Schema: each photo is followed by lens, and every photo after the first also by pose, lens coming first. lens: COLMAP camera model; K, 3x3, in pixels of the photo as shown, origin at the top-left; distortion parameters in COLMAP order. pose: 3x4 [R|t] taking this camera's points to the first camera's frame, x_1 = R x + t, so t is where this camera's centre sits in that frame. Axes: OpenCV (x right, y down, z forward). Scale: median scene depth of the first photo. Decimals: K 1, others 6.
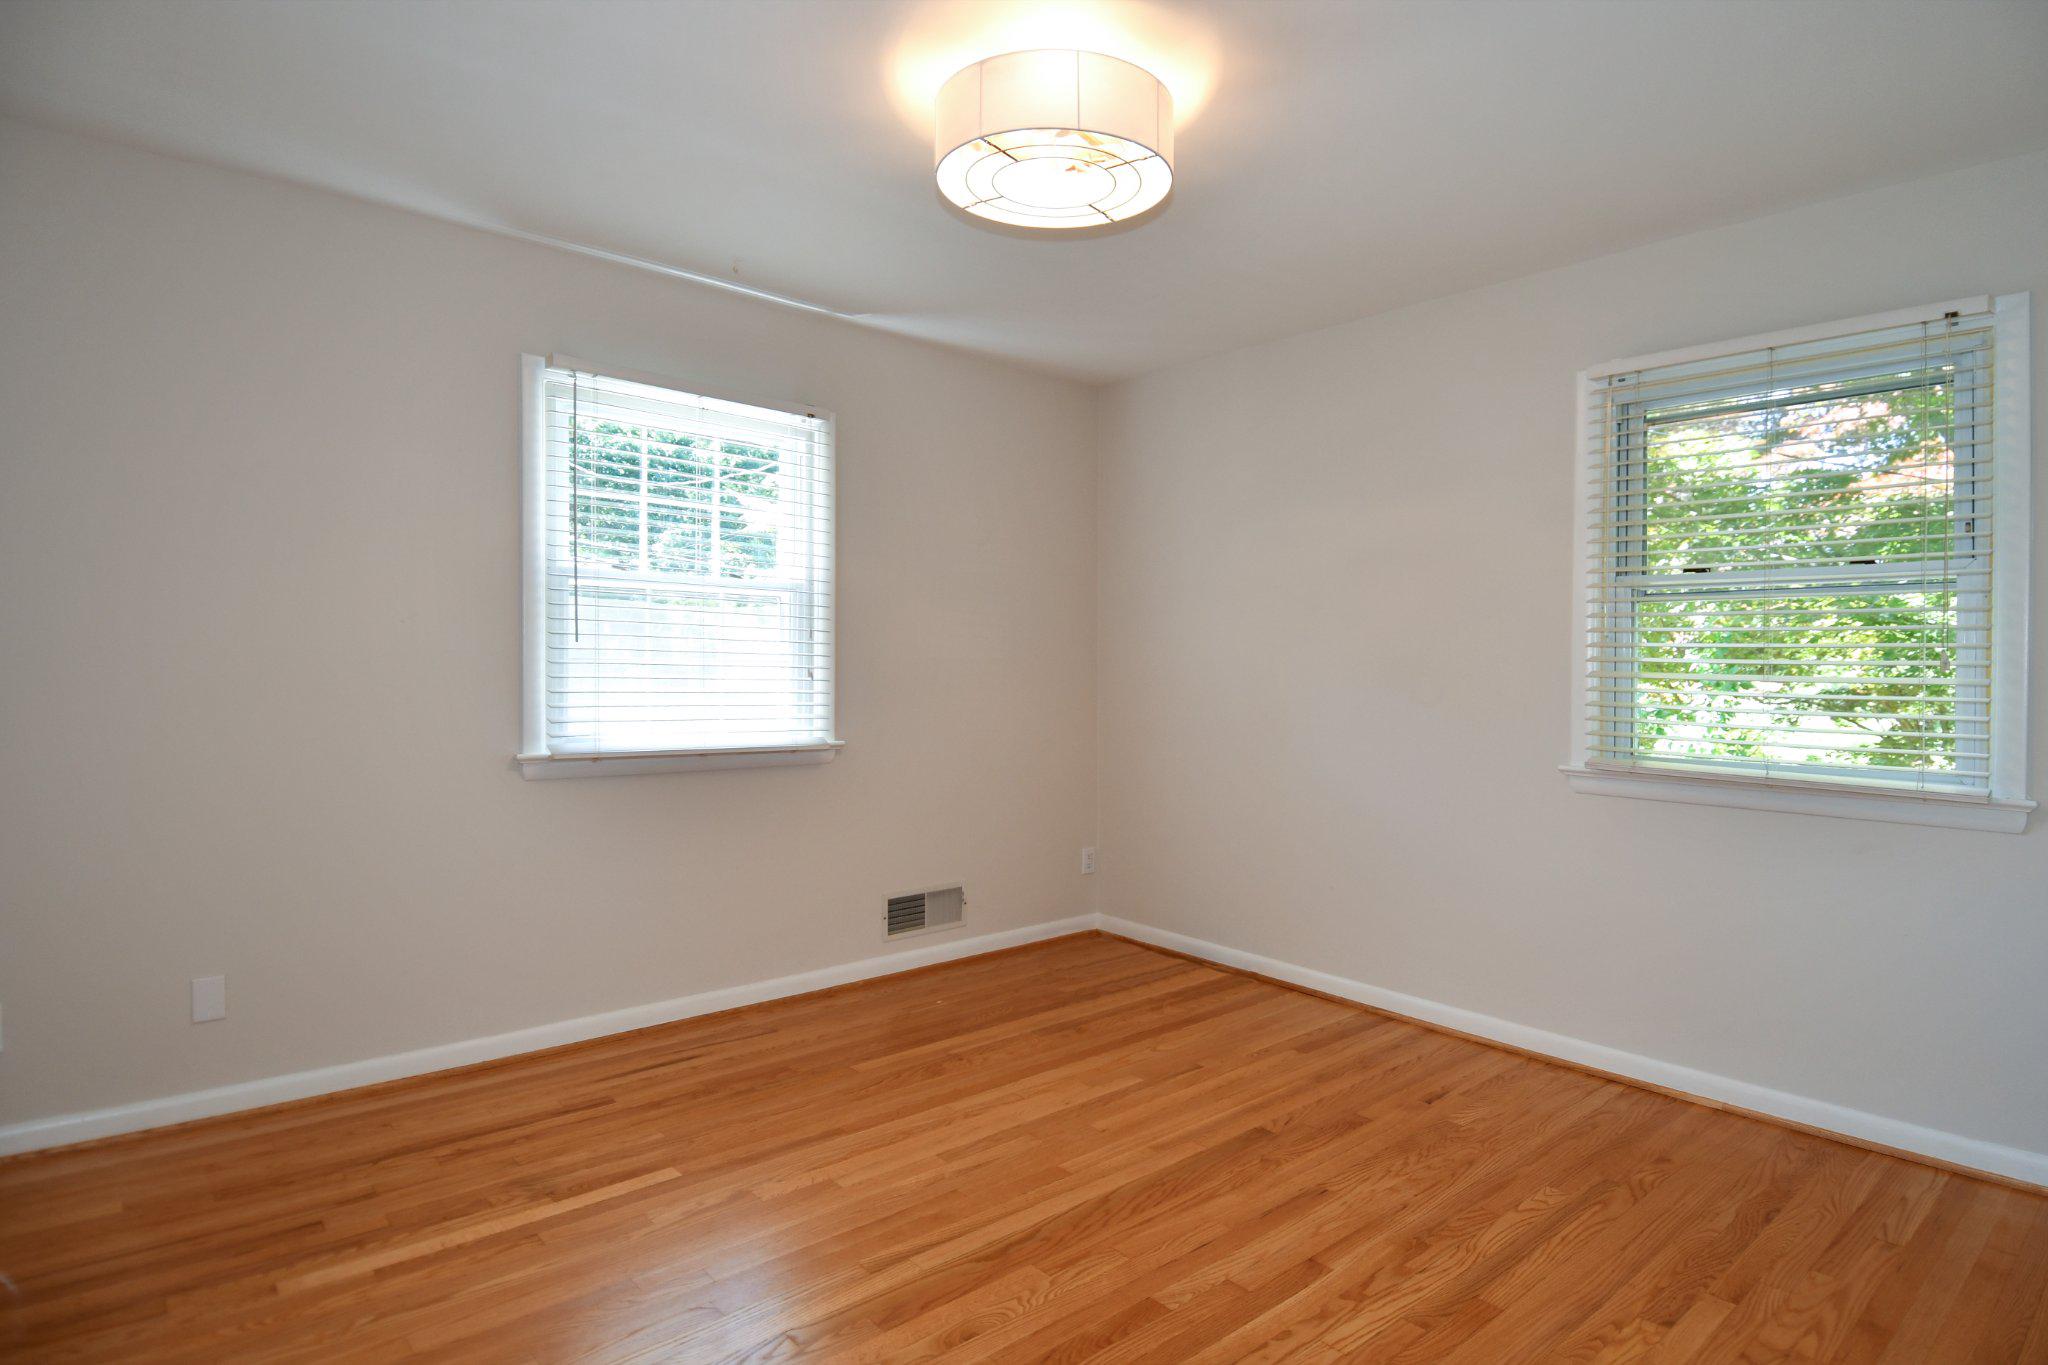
lens RADIAL K [[1098.3, 0, 1070.7], [0, 1098.3, 668.5], [0, 0, 1]] dist [0.046786, -0.055849]
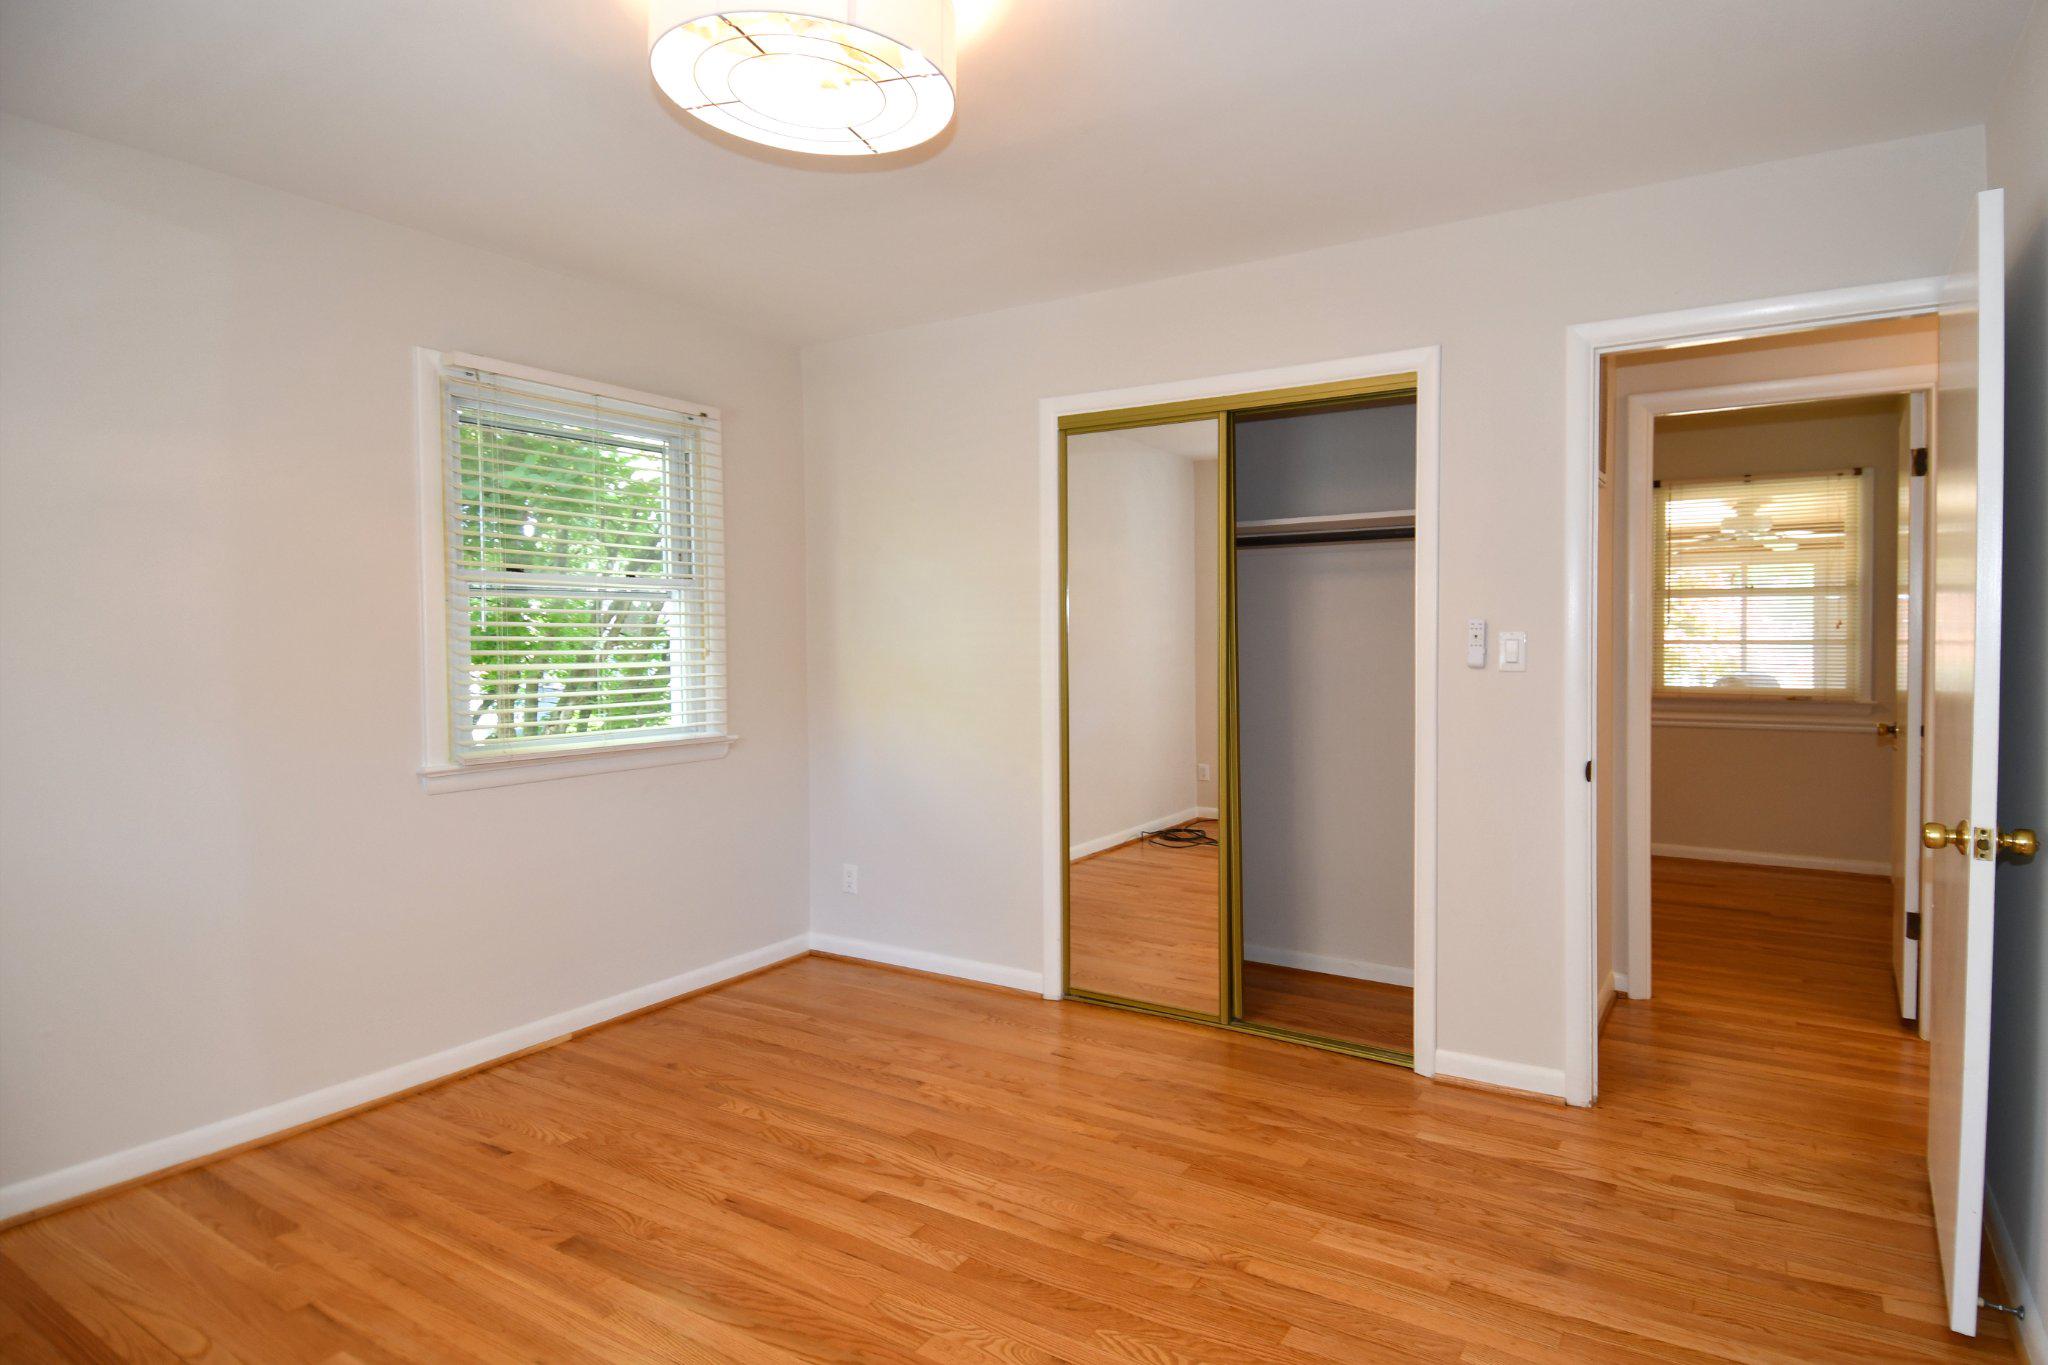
lens RADIAL K [[1098.3, 0, 1070.7], [0, 1098.3, 668.5], [0, 0, 1]] dist [0.046786, -0.055849]
pose [[-0.274459, -0.040774, 0.960734, -0.715676], [0.008370, 0.998961, 0.044788, -0.041316], [-0.961562, 0.020334, -0.273833, 0.877619]]
